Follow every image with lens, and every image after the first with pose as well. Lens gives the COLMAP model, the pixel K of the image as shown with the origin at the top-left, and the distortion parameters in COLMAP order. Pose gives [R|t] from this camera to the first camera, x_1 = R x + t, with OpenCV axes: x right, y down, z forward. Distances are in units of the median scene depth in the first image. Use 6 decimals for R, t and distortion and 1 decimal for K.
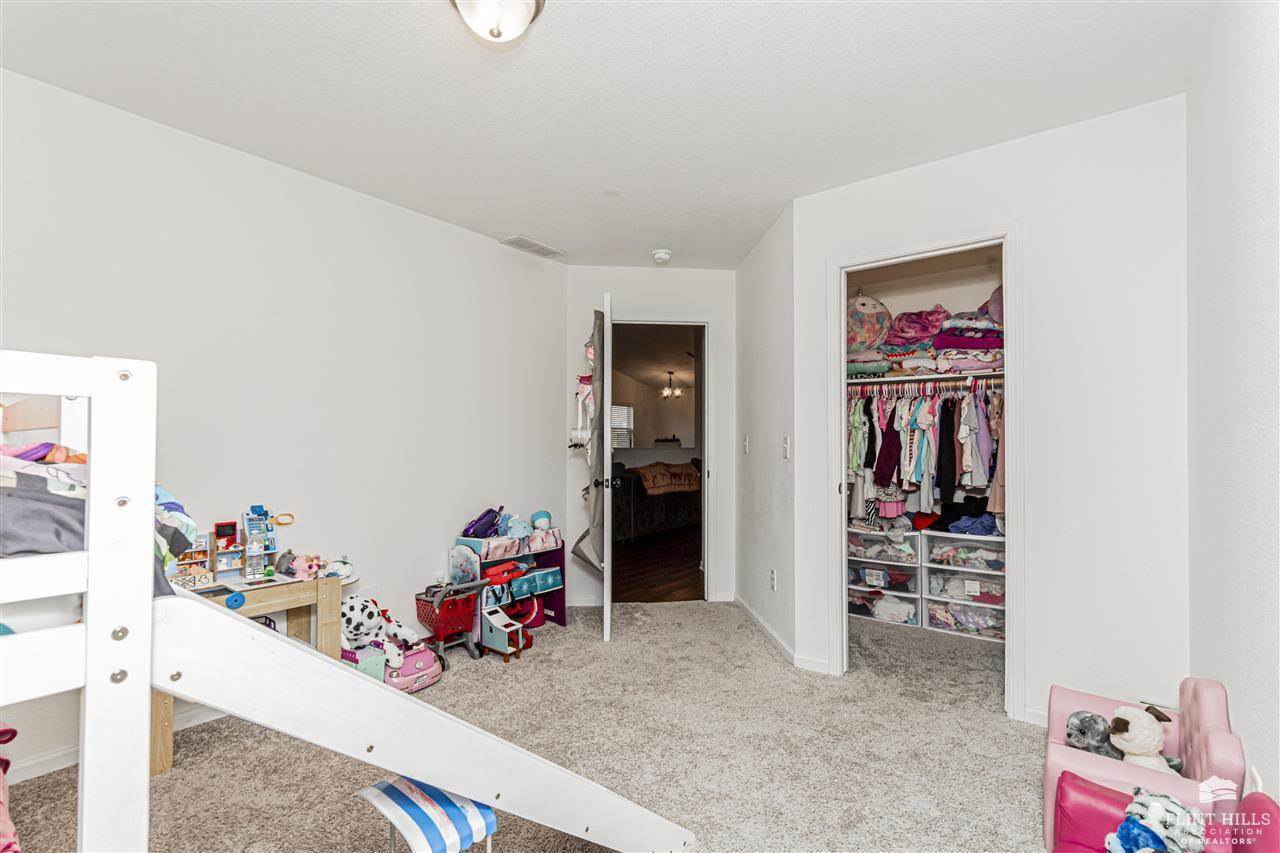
lens RADIAL K [[567.9, 0, 640.1], [0, 567.9, 433.3], [0, 0, 1]] dist [0.003558, 0.000197]
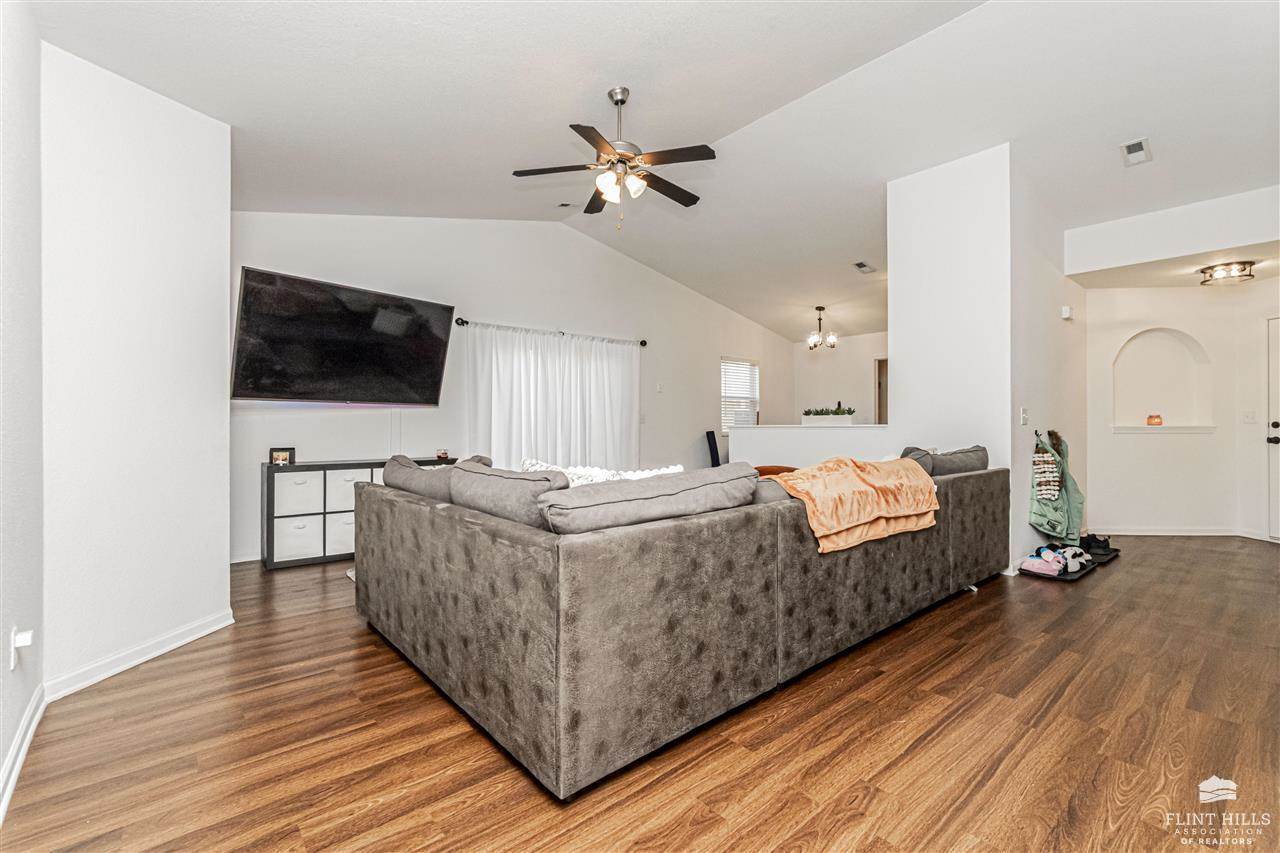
lens RADIAL K [[567.9, 0, 637.6], [0, 567.9, 425.2], [0, 0, 1]] dist [0.003558, 0.000197]
pose [[0.977815, 0.002148, -0.209459, -0.013363], [0.002586, 0.999747, 0.022322, 0.009968], [0.209454, -0.022368, 0.977563, 0.330287]]
